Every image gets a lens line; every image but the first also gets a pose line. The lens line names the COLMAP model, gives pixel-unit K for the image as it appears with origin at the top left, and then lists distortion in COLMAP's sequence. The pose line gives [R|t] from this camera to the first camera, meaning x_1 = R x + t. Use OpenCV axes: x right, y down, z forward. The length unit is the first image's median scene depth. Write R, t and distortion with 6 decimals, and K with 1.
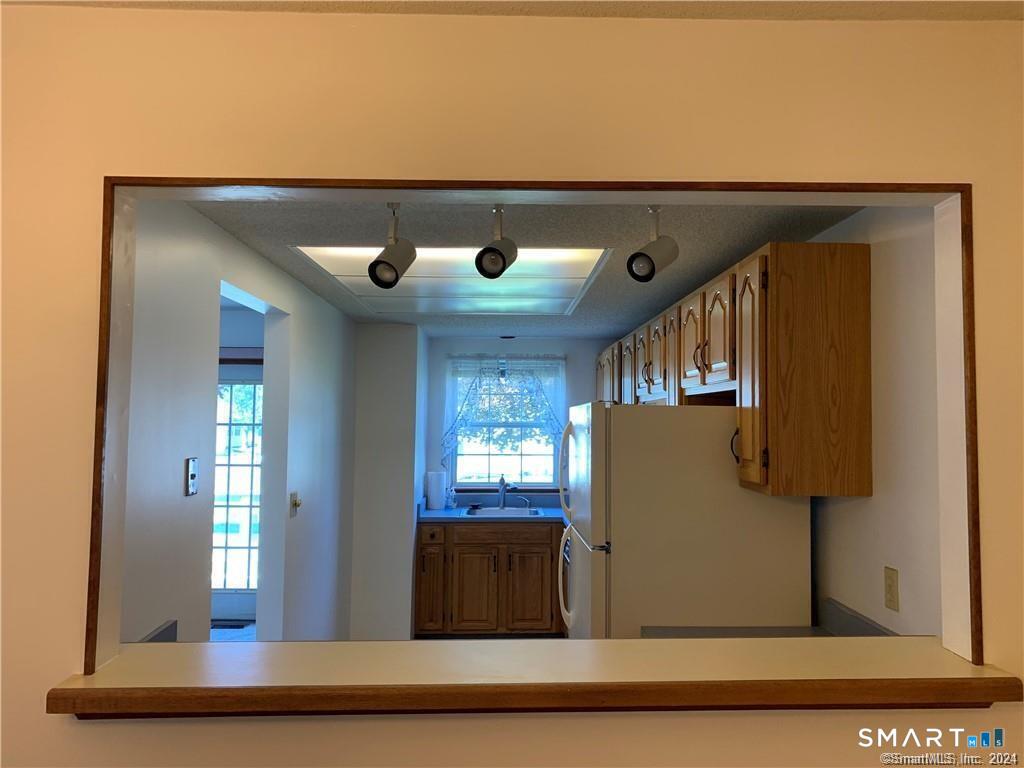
lens RADIAL K [[763.0, 0, 513.4], [0, 763.0, 356.7], [0, 0, 1]] dist [0.033594, -0.000350]
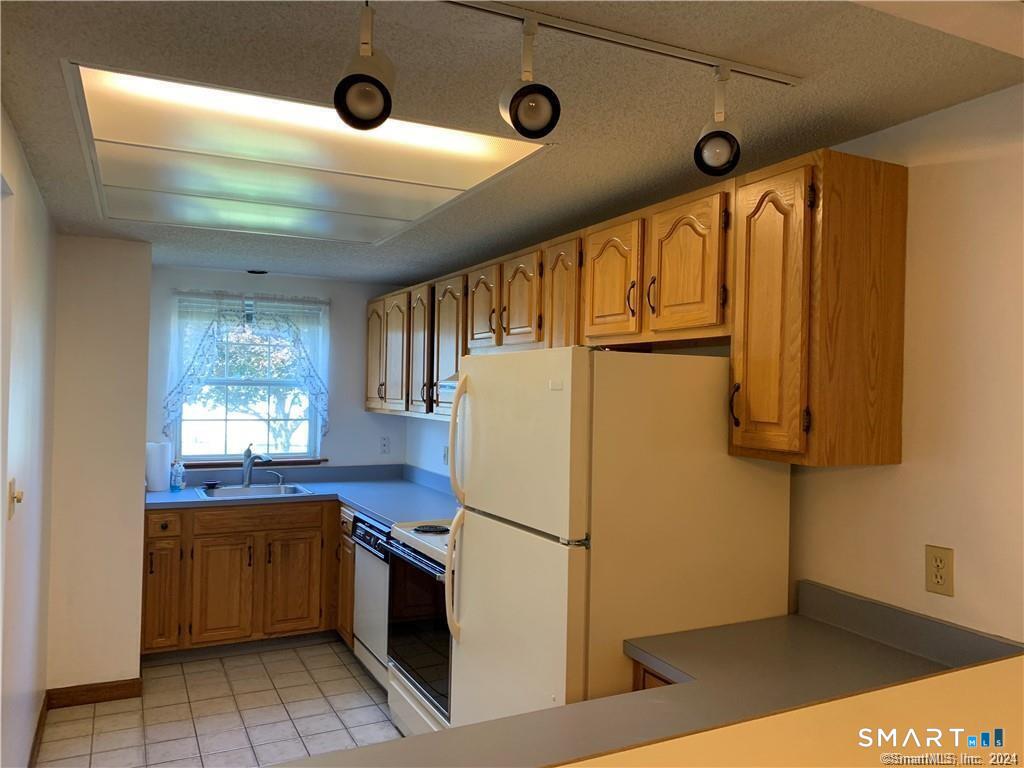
lens RADIAL K [[786.5, 0, 512.0], [0, 786.5, 384.0], [0, 0, 1]] dist [0.006314, -0.000485]
pose [[0.906661, 0.012424, 0.421676, -0.122923], [-0.047417, 0.996233, 0.072601, 0.020350], [-0.419186, -0.085819, 0.903835, 0.160405]]
